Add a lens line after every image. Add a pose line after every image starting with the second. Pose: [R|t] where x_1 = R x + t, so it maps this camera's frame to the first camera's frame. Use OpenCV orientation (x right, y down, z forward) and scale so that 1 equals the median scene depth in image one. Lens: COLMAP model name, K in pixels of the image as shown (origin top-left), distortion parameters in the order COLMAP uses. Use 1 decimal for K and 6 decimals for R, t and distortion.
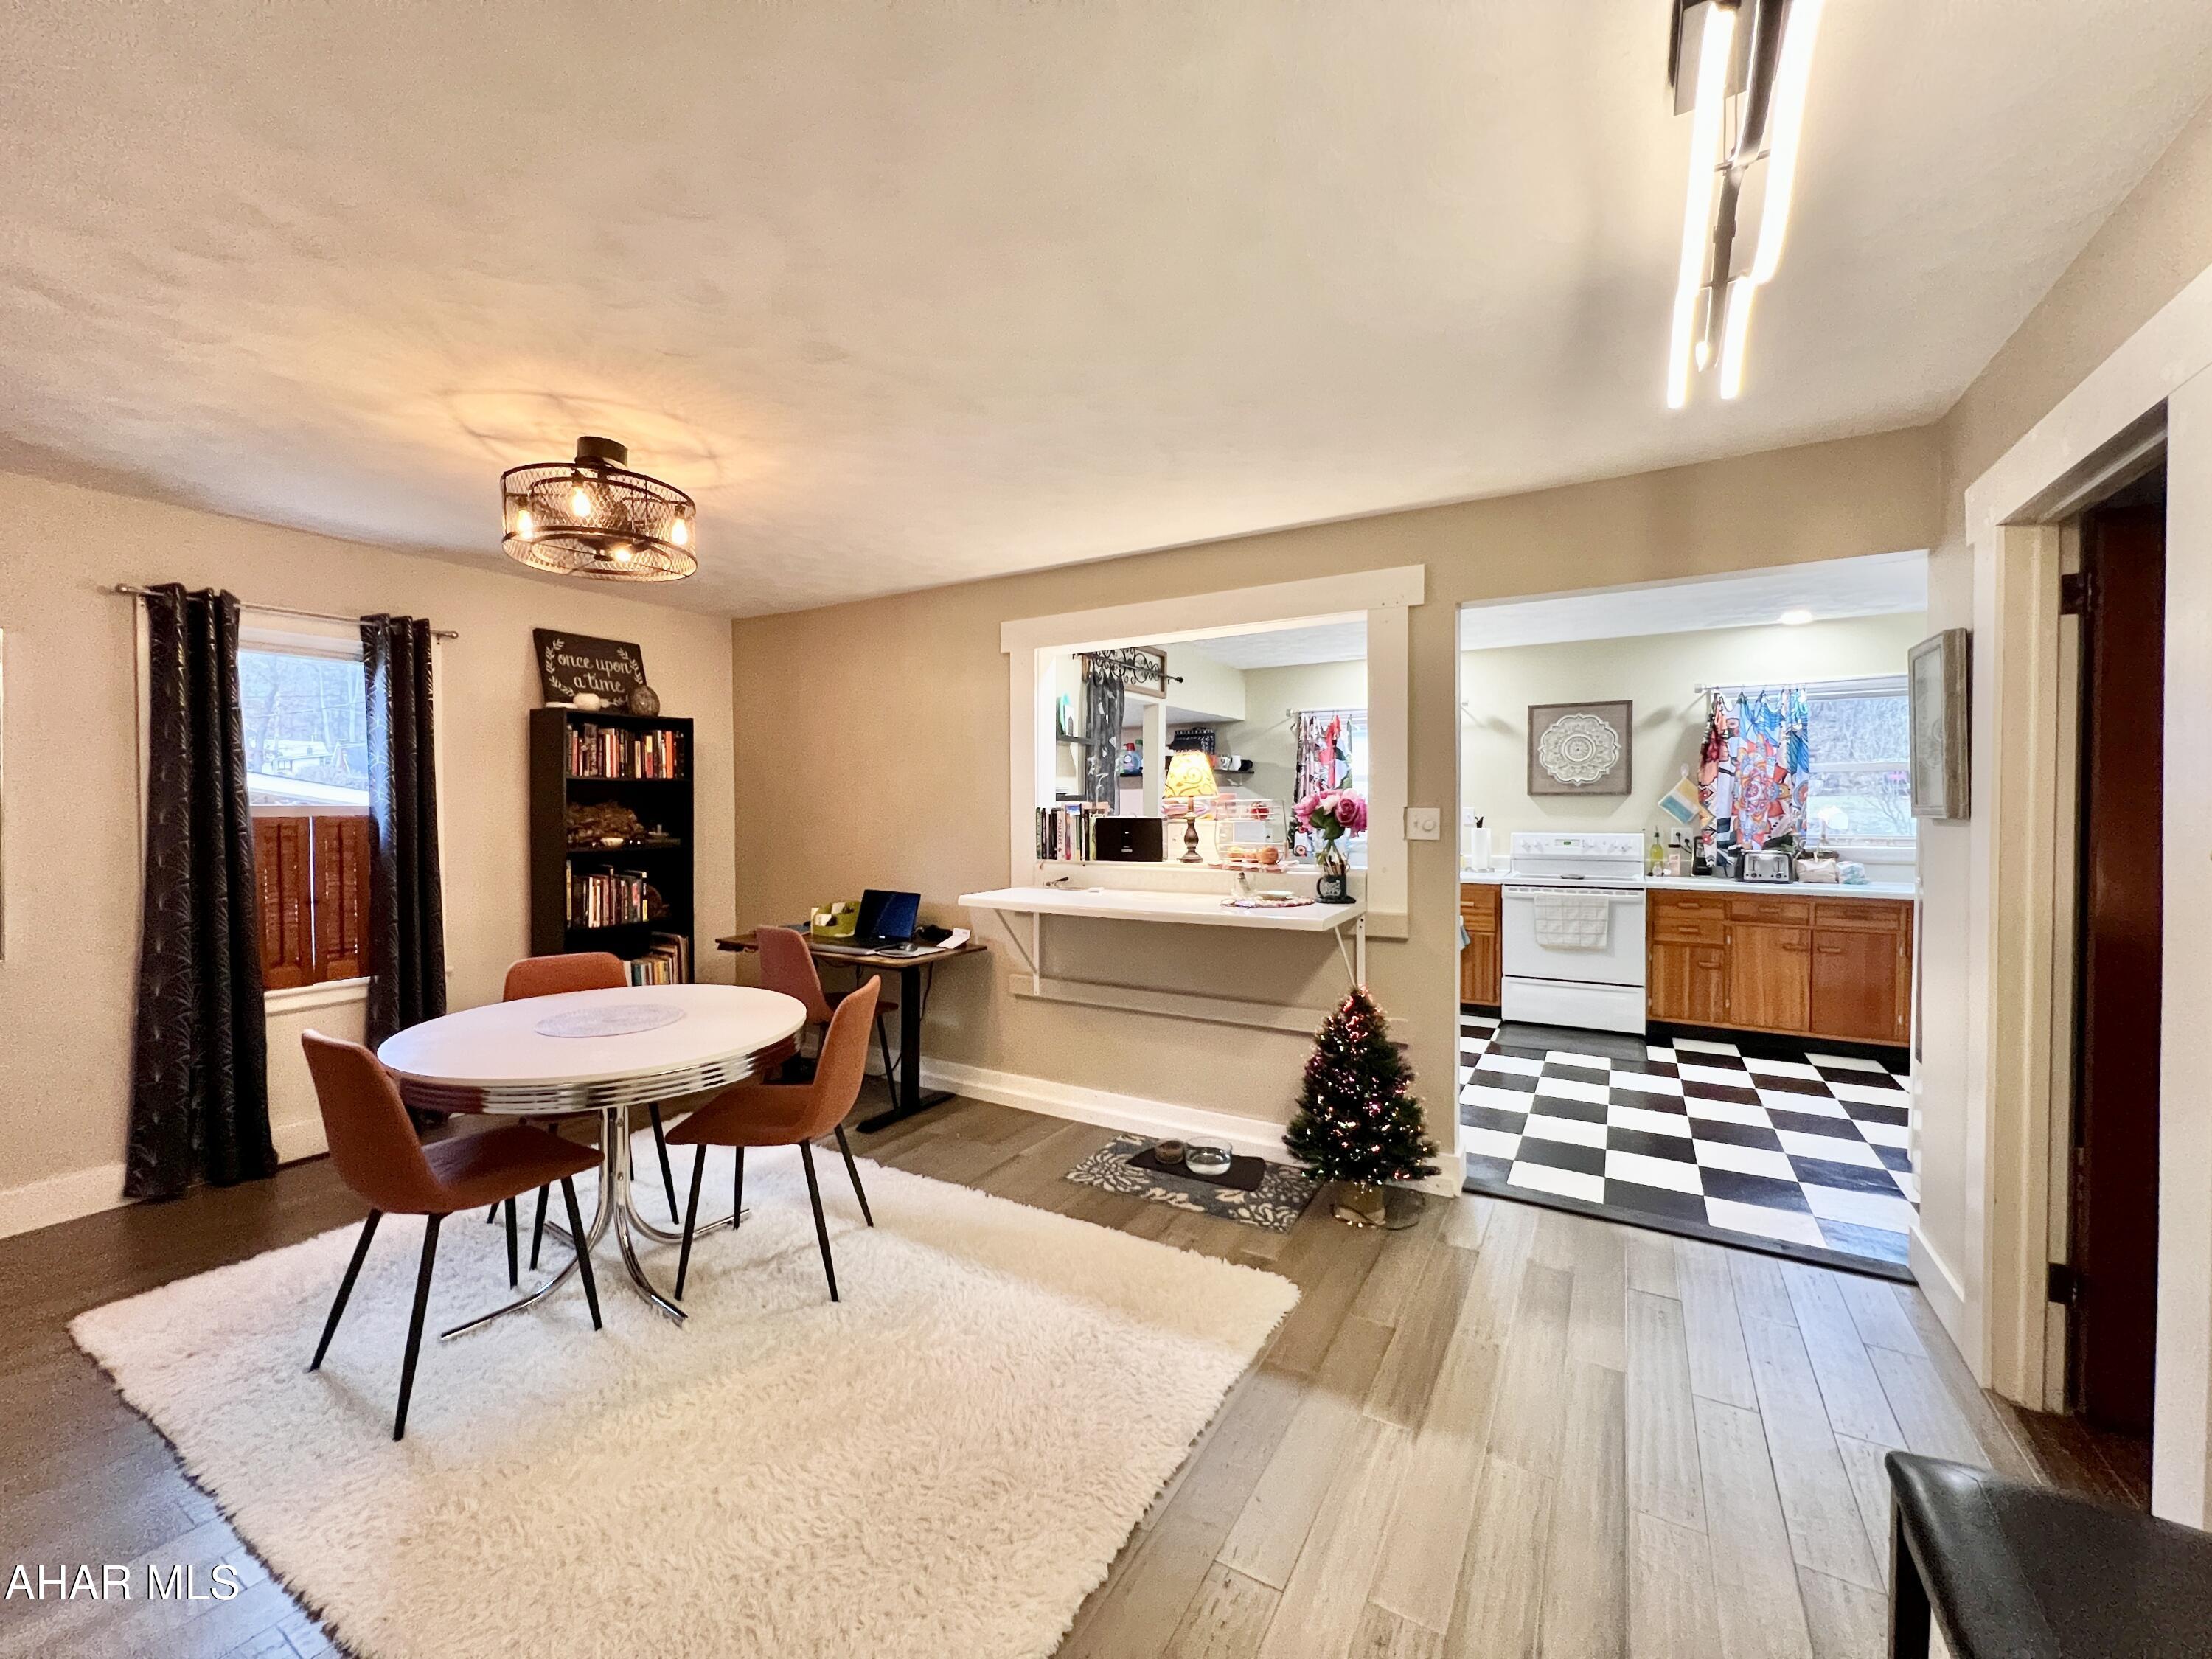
lens RADIAL K [[883.0, 0, 1099.2], [0, 883.0, 820.2], [0, 0, 1]] dist [-0.002990, 0.000037]
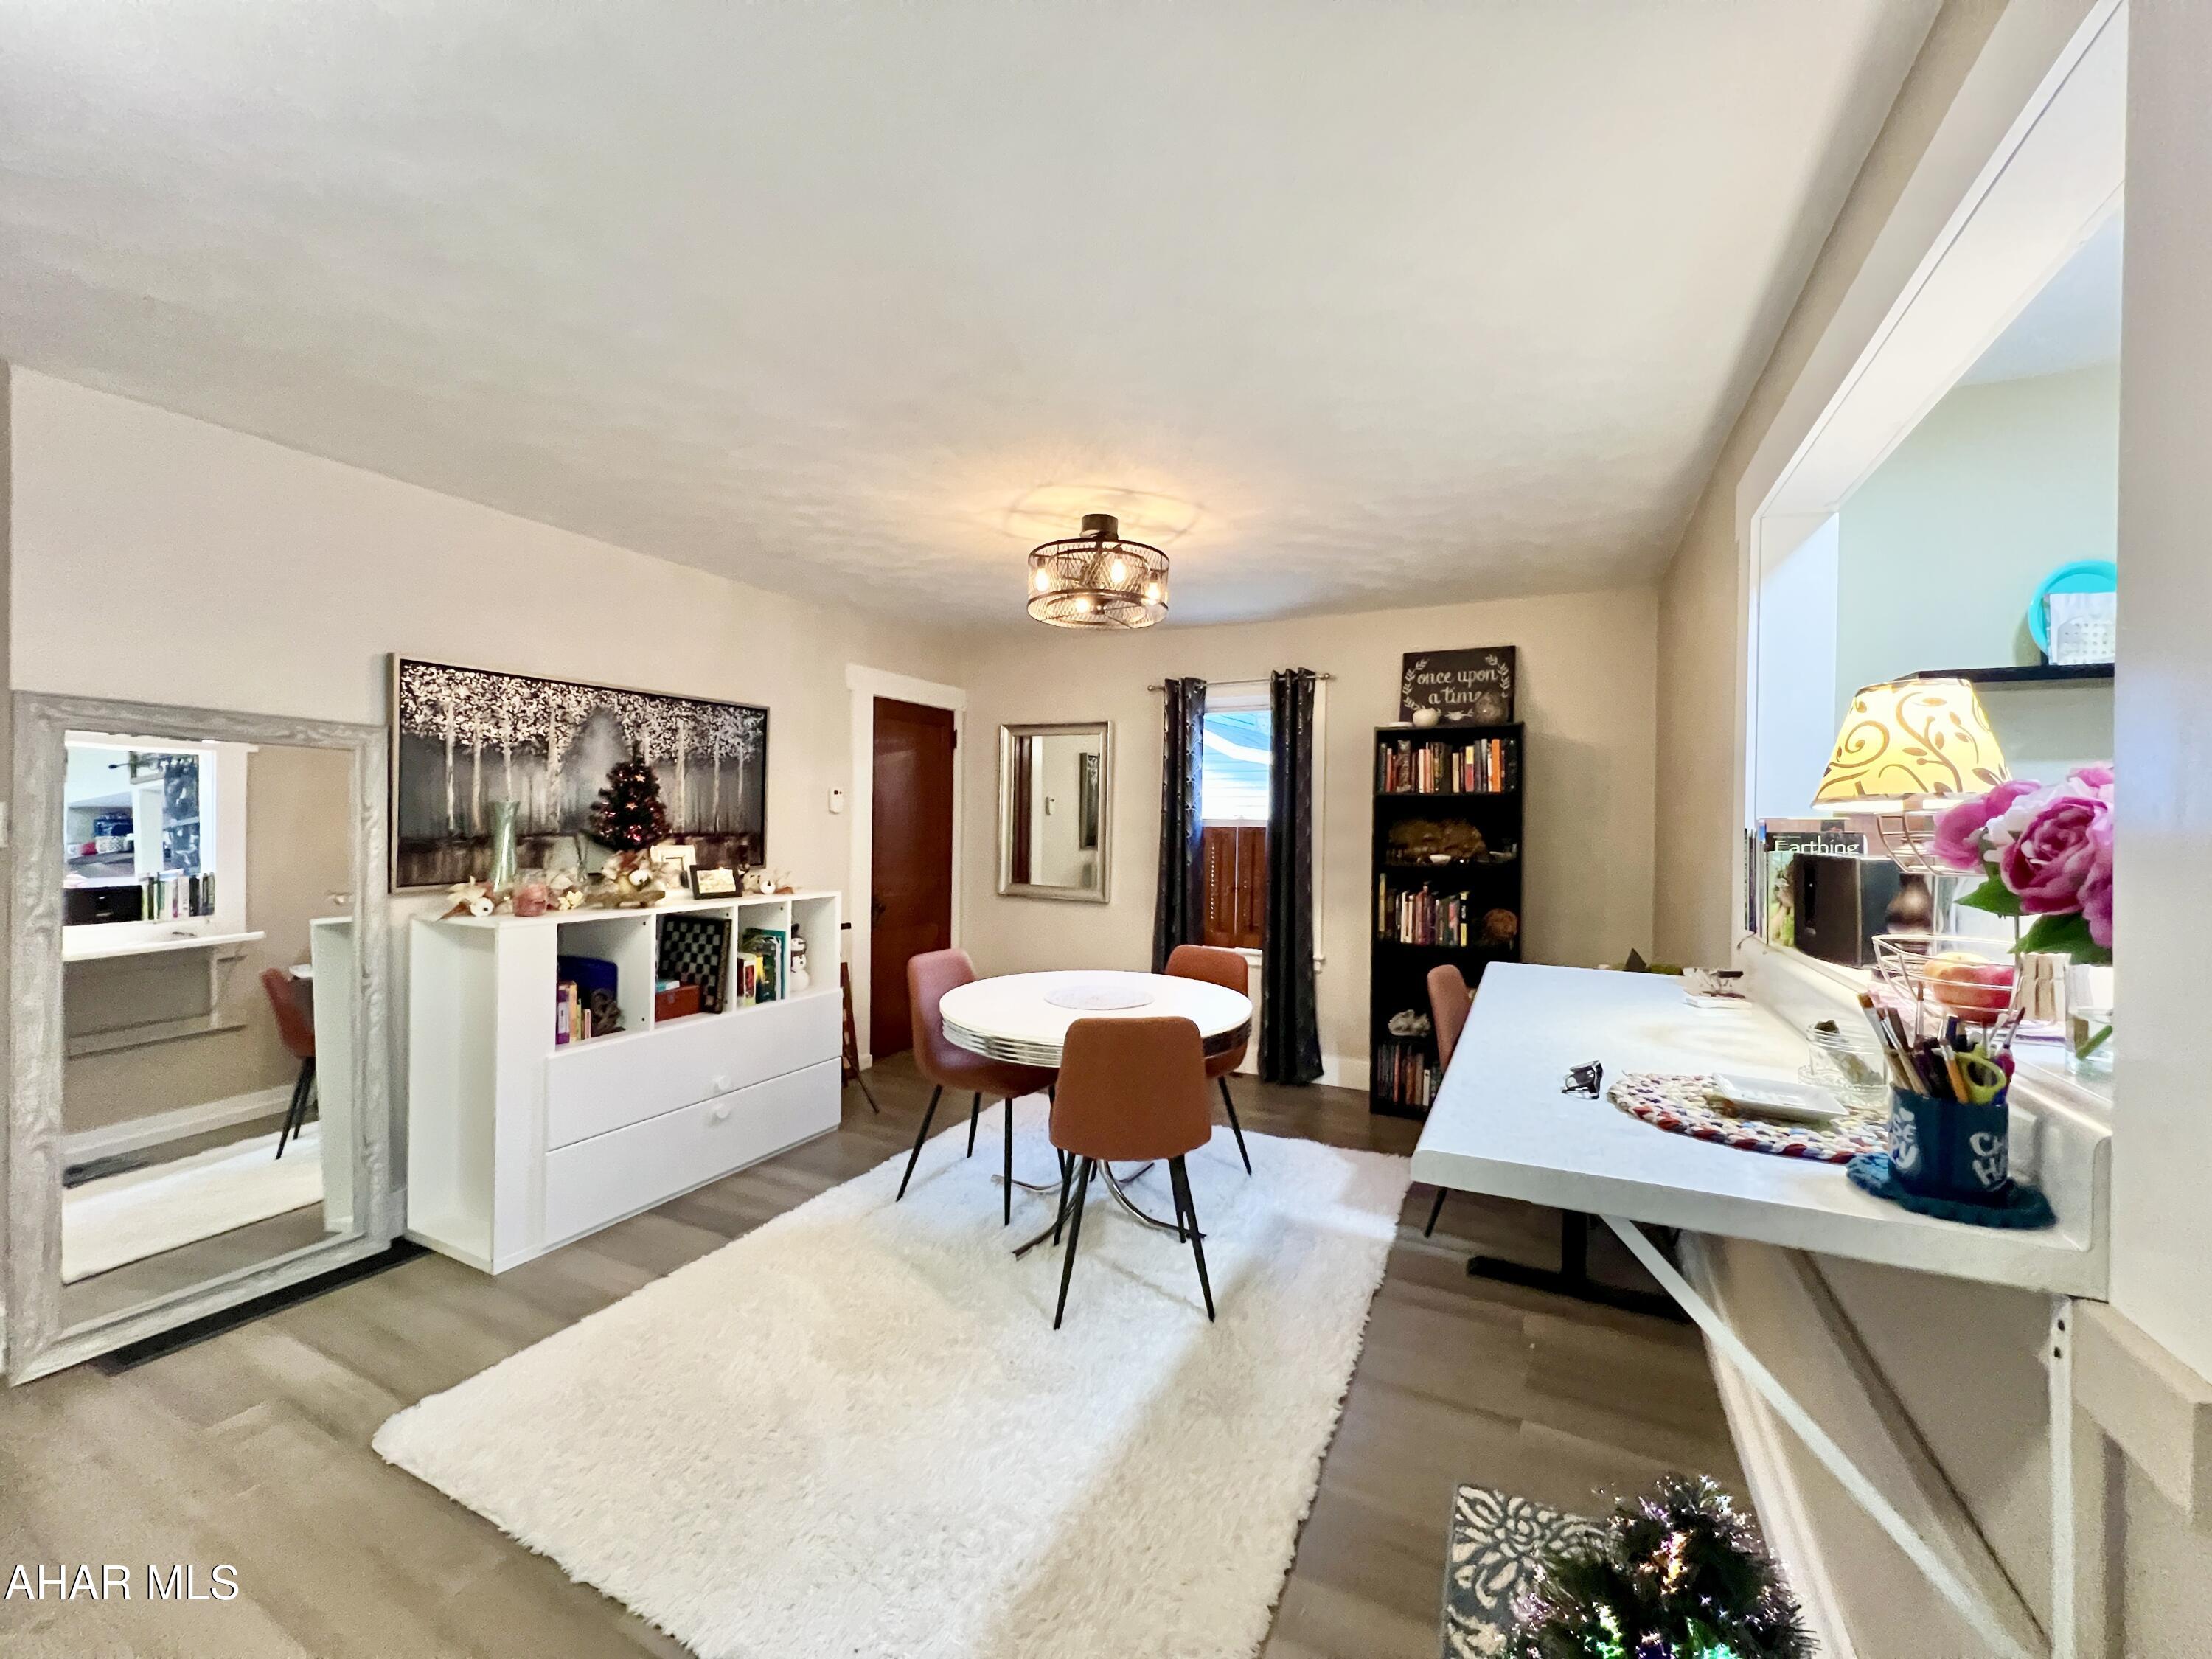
lens RADIAL K [[883.0, 0, 1098.4], [0, 883.0, 822.0], [0, 0, 1]] dist [-0.002990, 0.000037]
pose [[0.071779, 0.006249, -0.997401, 0.404370], [-0.029261, 0.999563, 0.004157, -0.009545], [0.996991, 0.028887, 0.071930, 0.580361]]
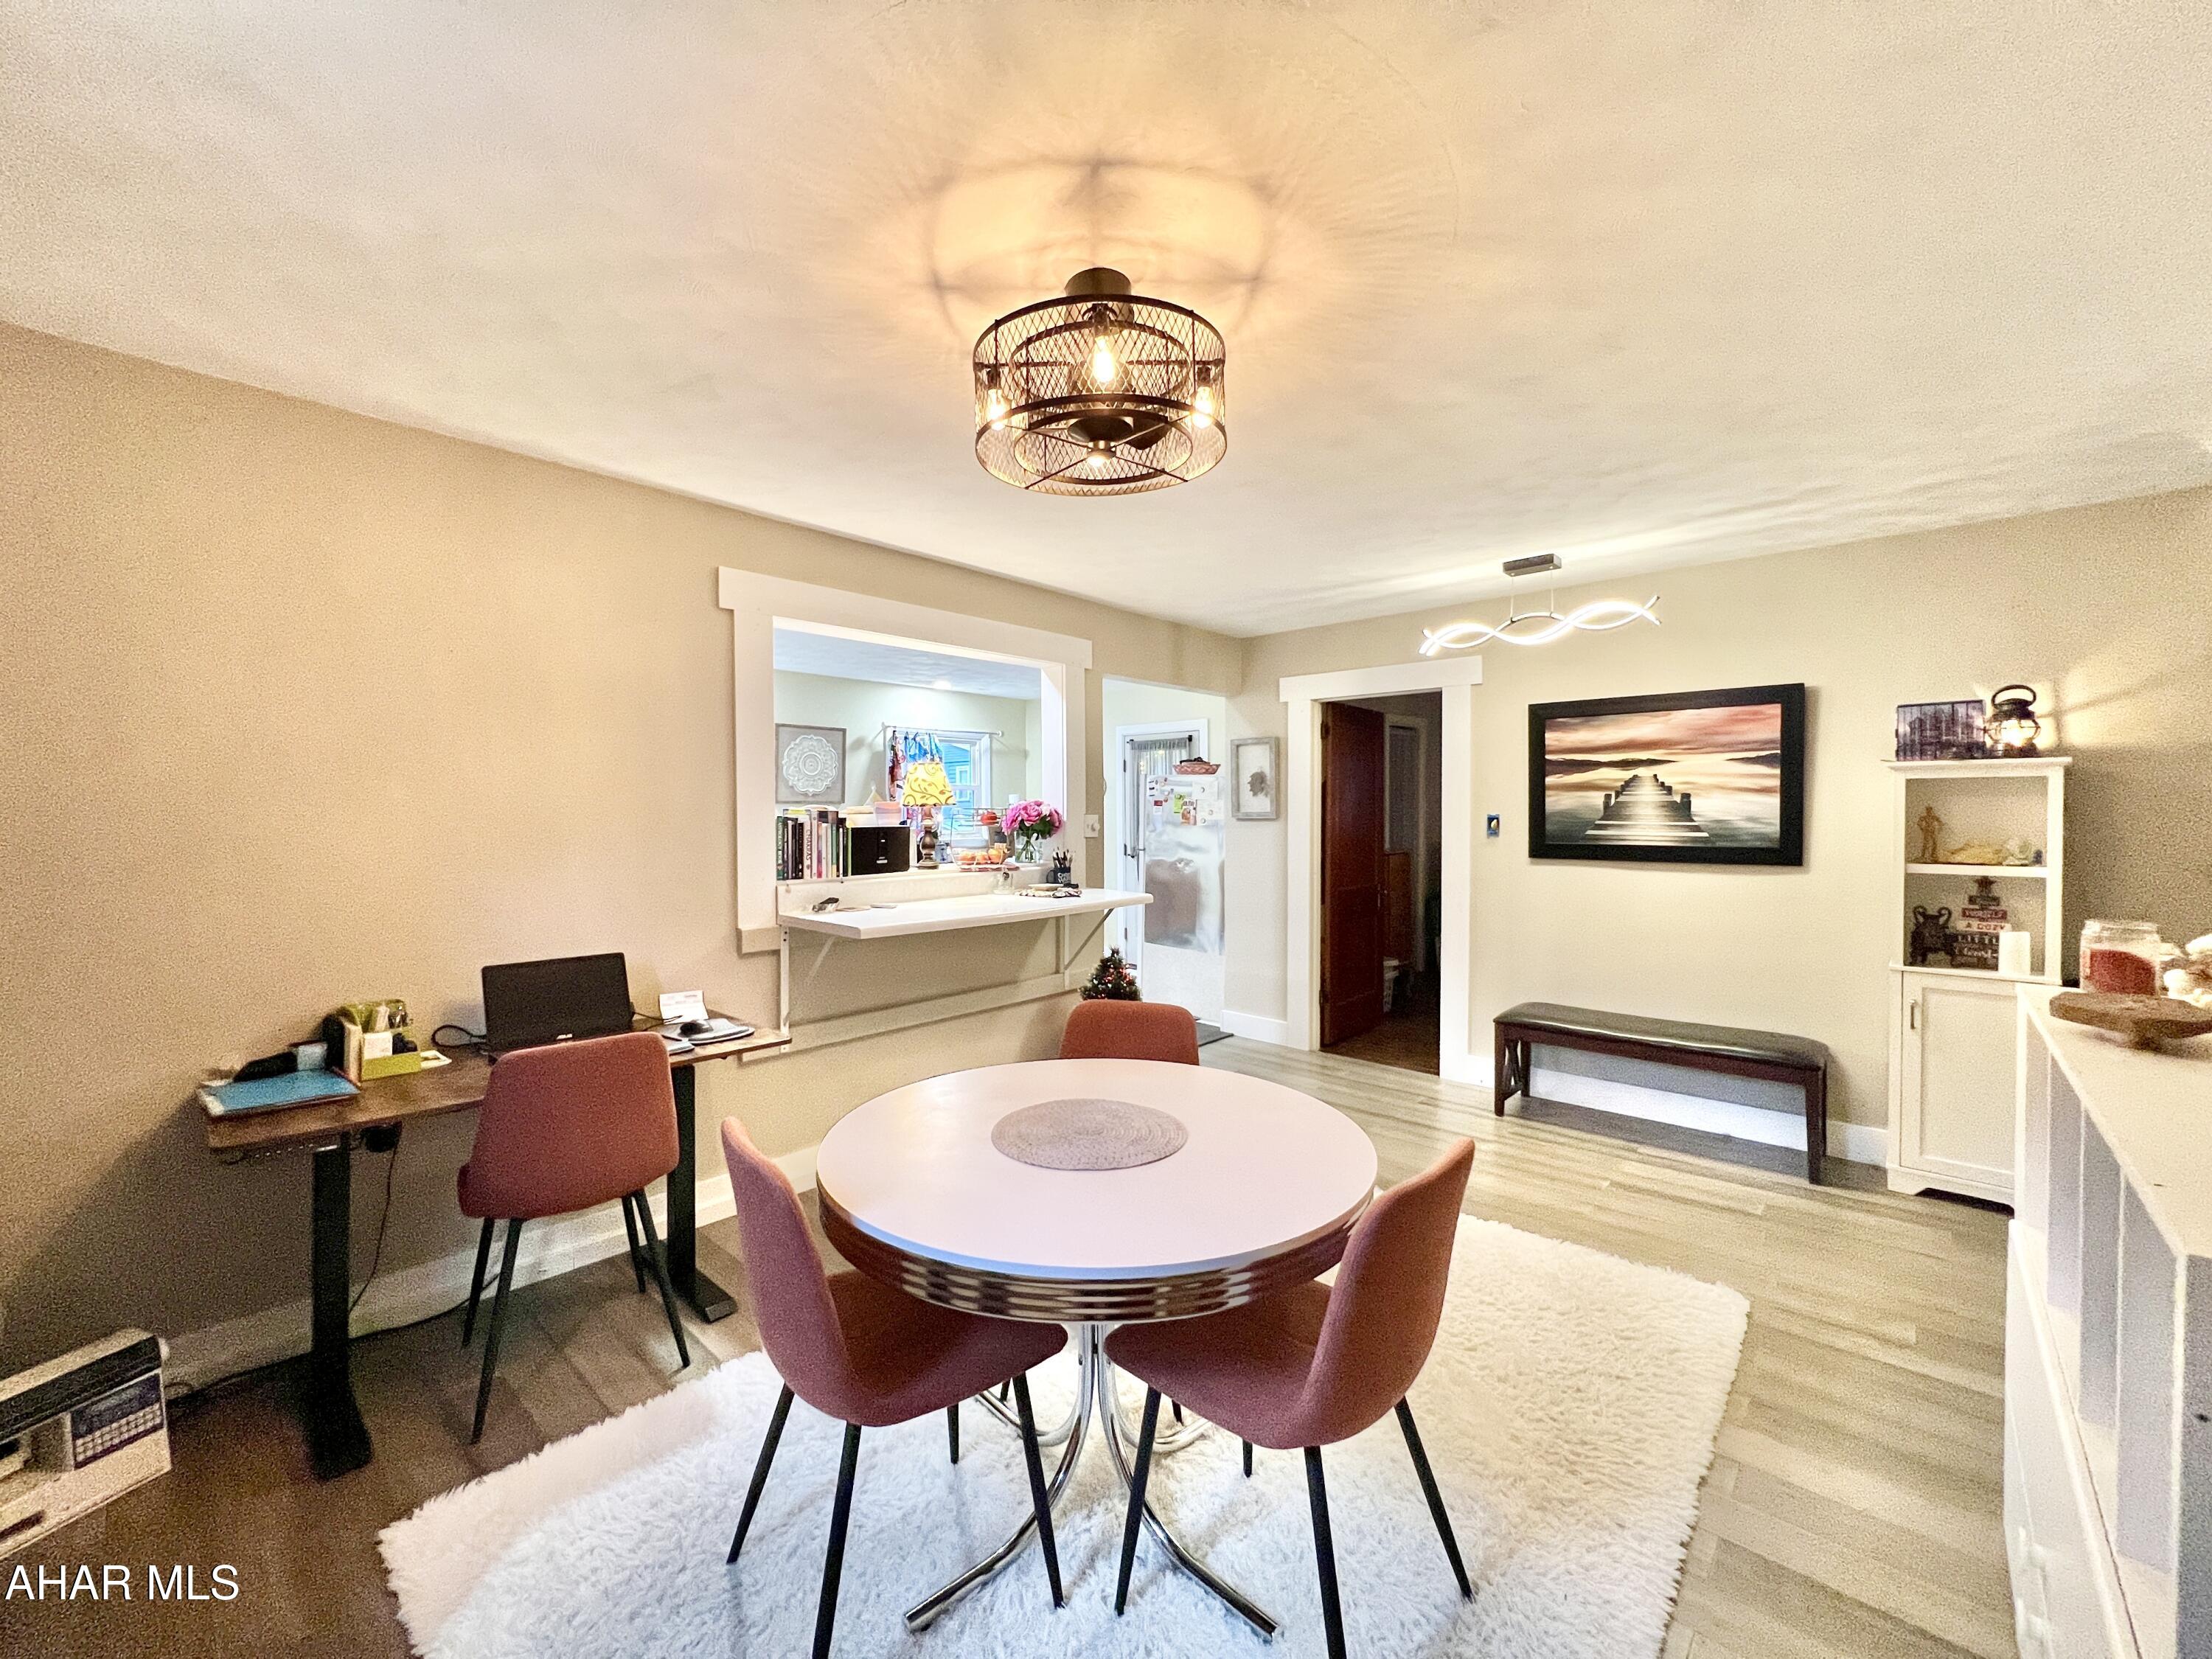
lens RADIAL K [[883.0, 0, 1109.6], [0, 883.0, 826.3], [0, 0, 1]] dist [-0.002990, 0.000037]
pose [[0.193078, -0.015323, 0.981064, -0.763507], [0.013429, 0.999826, 0.012973, -0.010814], [-0.981092, 0.010670, 0.193250, 0.532985]]
